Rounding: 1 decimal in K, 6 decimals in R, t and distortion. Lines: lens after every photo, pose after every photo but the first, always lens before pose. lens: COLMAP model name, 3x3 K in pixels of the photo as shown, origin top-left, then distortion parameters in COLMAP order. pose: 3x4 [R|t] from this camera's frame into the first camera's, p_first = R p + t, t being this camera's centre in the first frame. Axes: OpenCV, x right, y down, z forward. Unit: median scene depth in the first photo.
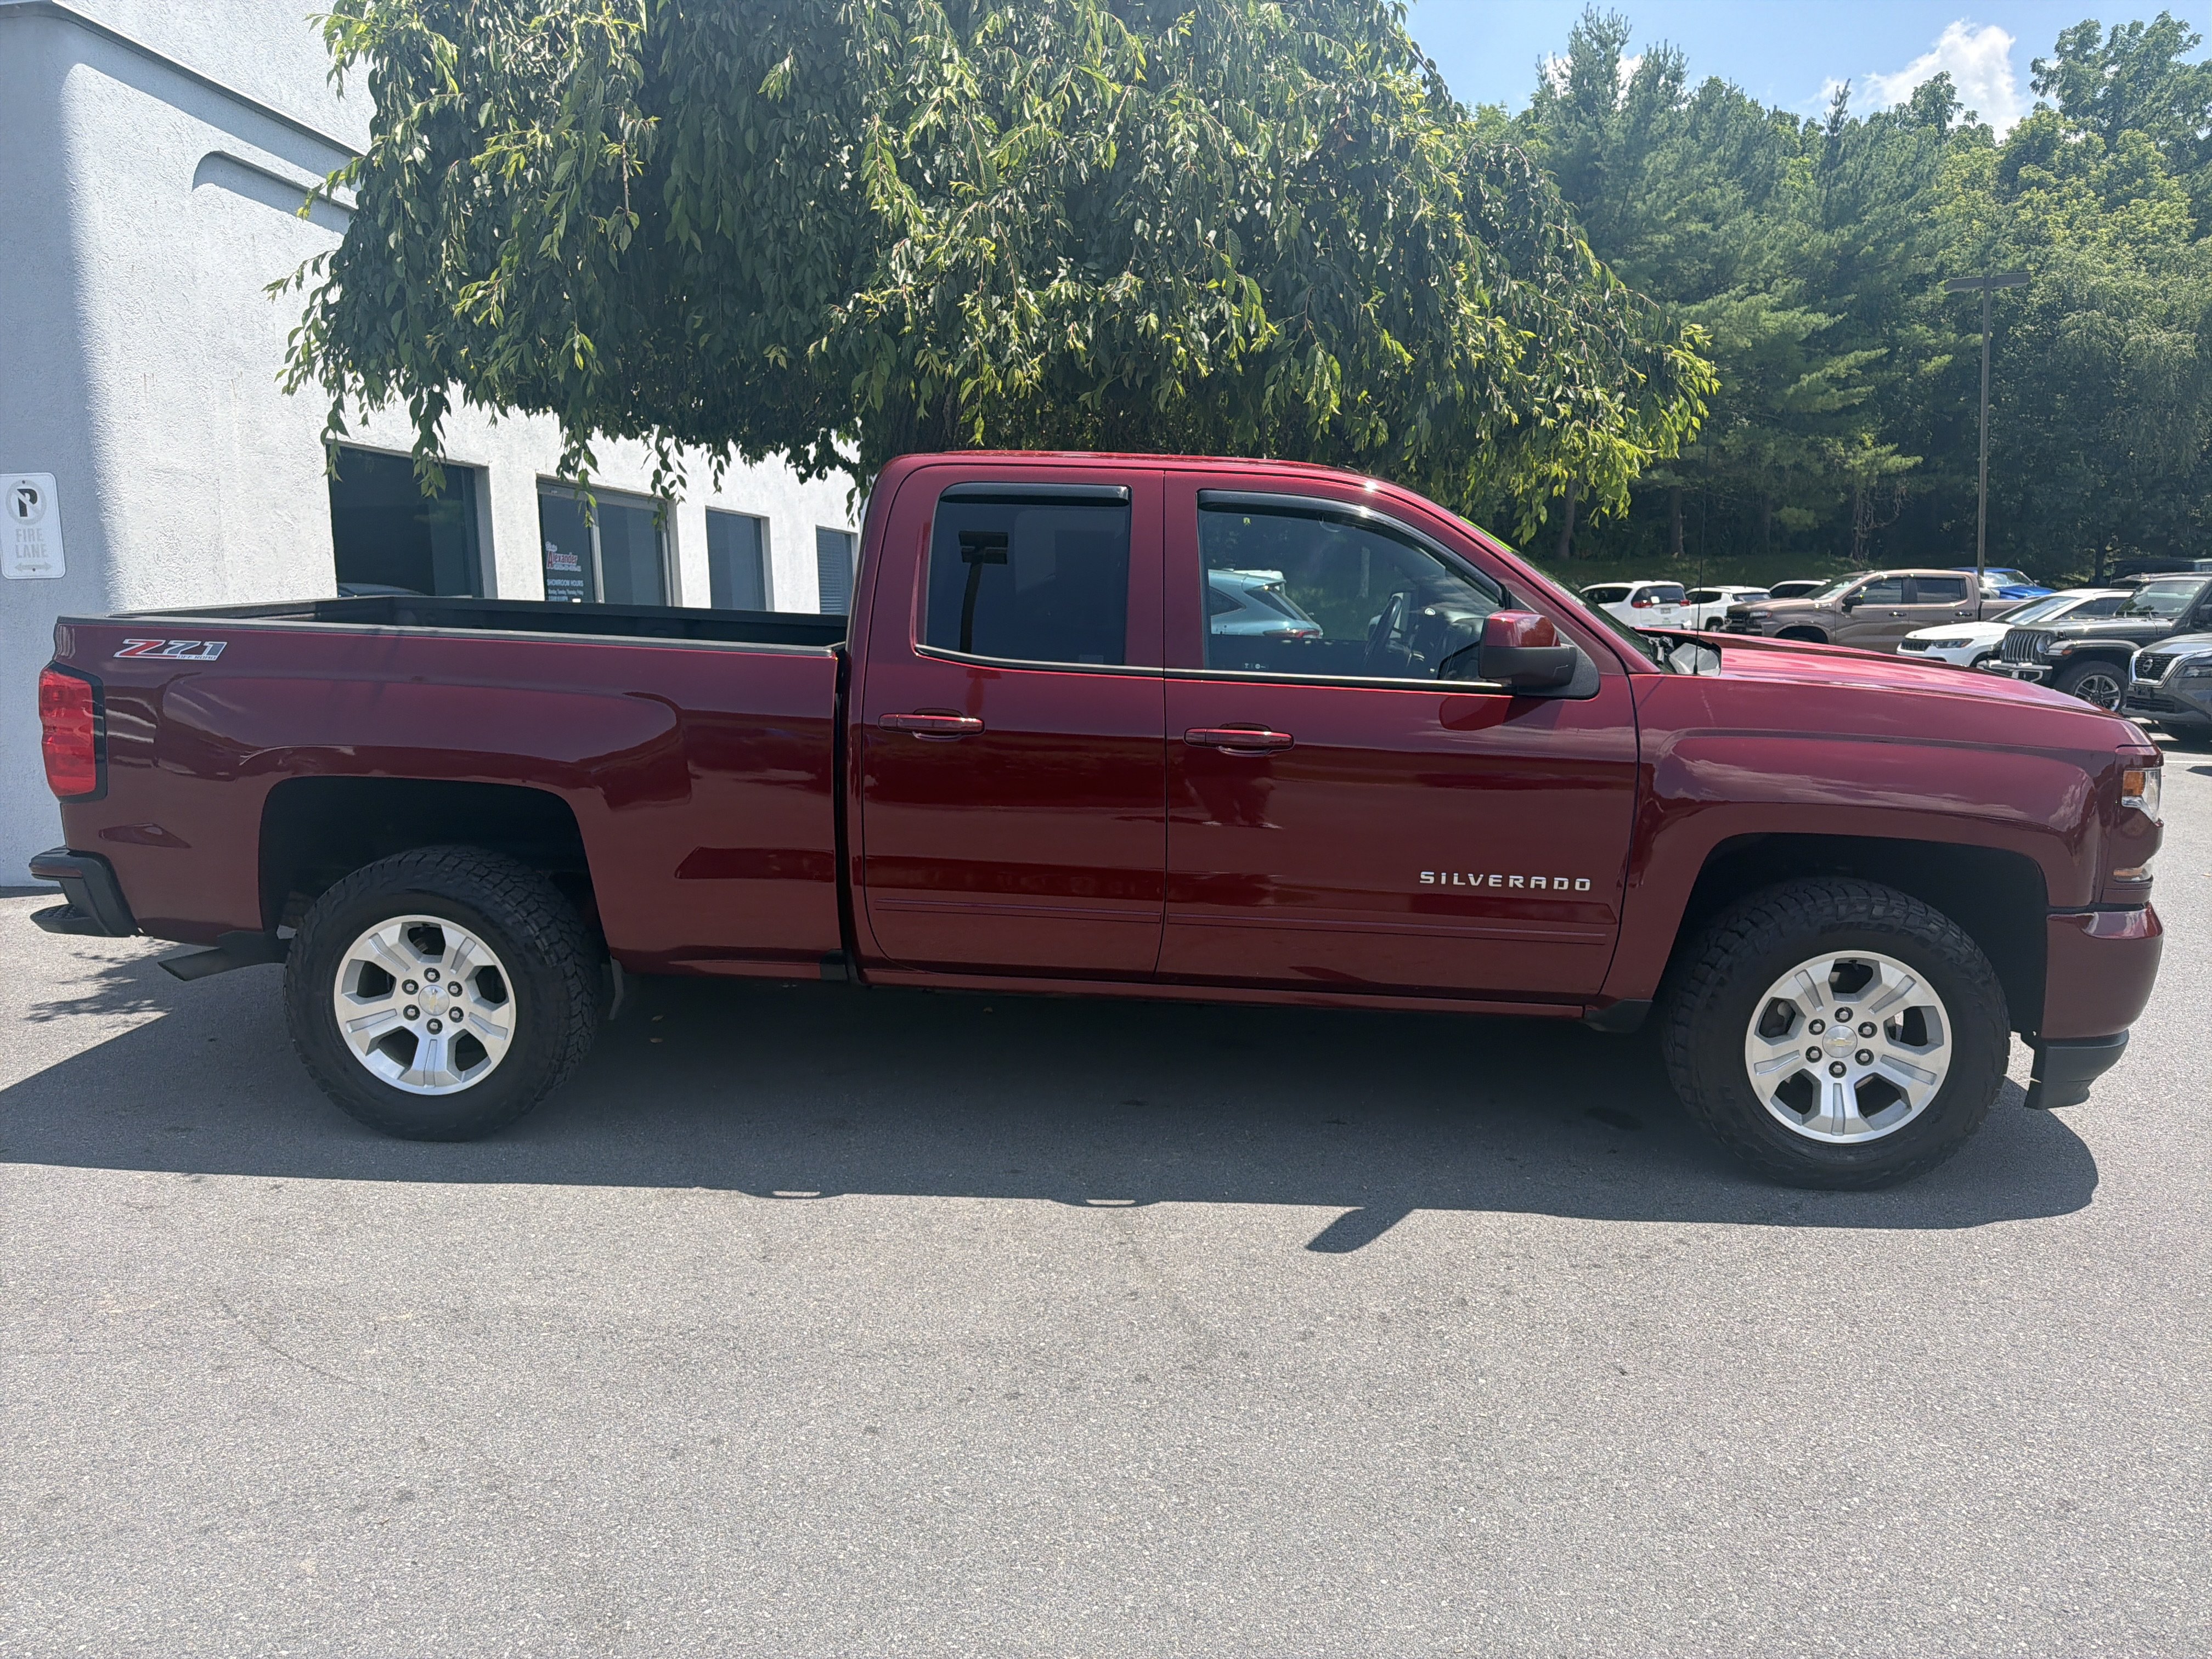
lens RADIAL K [[1555.8, 0, 1104.2], [0, 1555.8, 795.7], [0, 0, 1]] dist [0.066242, -0.051284]
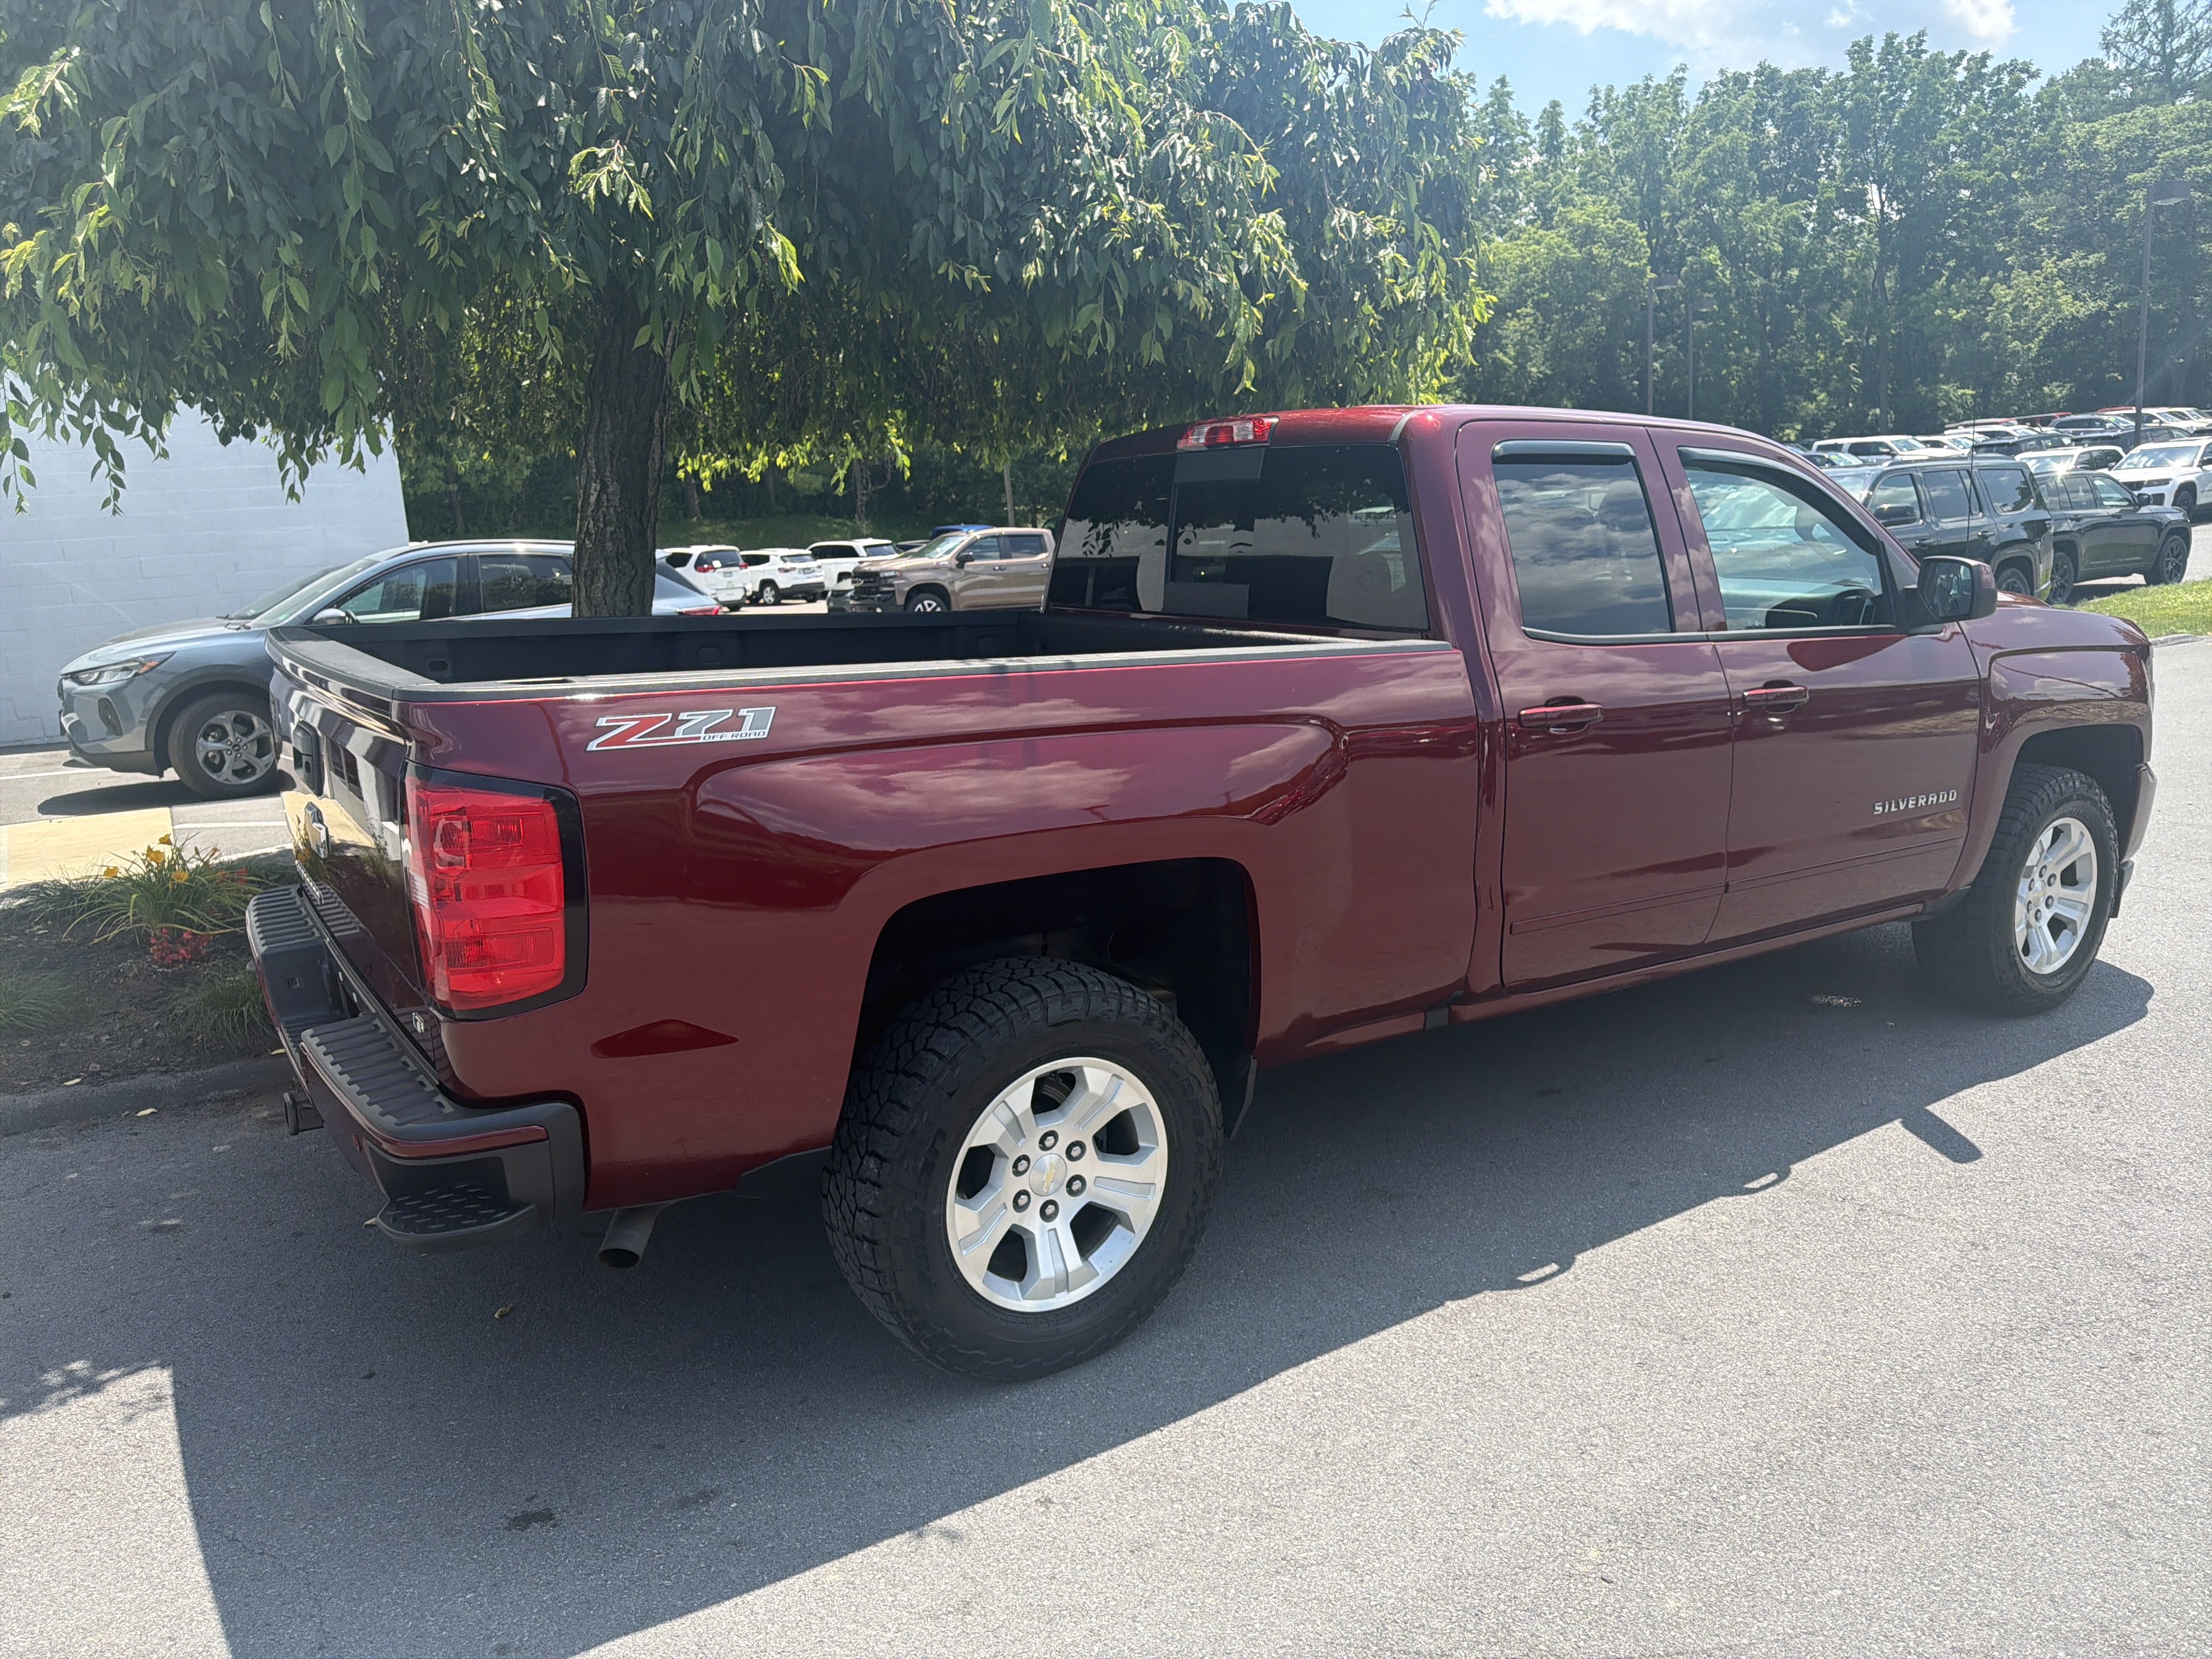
lens RADIAL K [[1547.1, 0, 1098.4], [0, 1547.1, 827.4], [0, 0, 1]] dist [0.051334, -0.042898]
pose [[0.792873, -0.145585, 0.591741, -0.823541], [0.120912, 0.989321, 0.081391, -0.084029], [-0.597271, 0.007016, 0.802009, 0.430582]]
